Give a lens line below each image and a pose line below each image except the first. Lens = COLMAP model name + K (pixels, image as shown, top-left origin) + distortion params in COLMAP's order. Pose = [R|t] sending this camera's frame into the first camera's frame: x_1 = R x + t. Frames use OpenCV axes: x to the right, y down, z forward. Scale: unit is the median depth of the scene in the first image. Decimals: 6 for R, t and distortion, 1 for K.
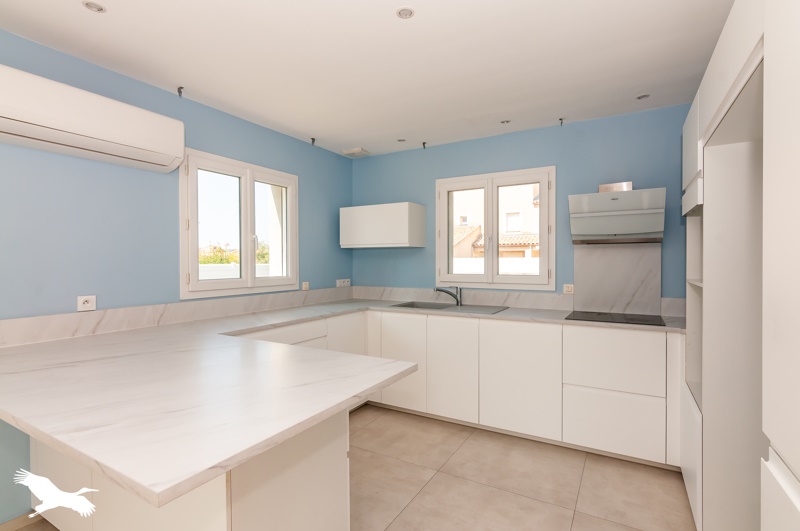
lens RADIAL K [[390.0, 0, 400.0], [0, 390.0, 265.5], [0, 0, 1]] dist [0.000872, 0.000312]
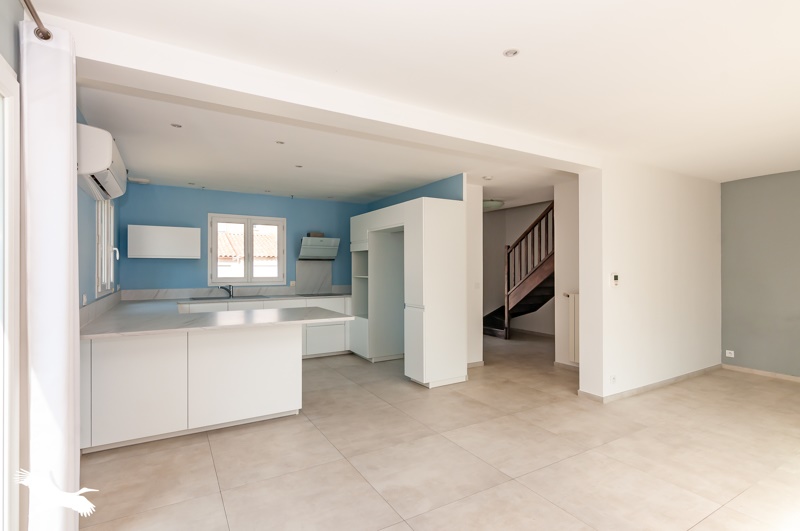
lens RADIAL K [[390.0, 0, 400.0], [0, 390.0, 265.5], [0, 0, 1]] dist [0.000872, 0.000312]
pose [[0.491120, 0.007325, 0.871061, -0.877890], [0.003533, 0.999940, -0.010401, -0.006096], [-0.871085, 0.008185, 0.491064, -0.359340]]
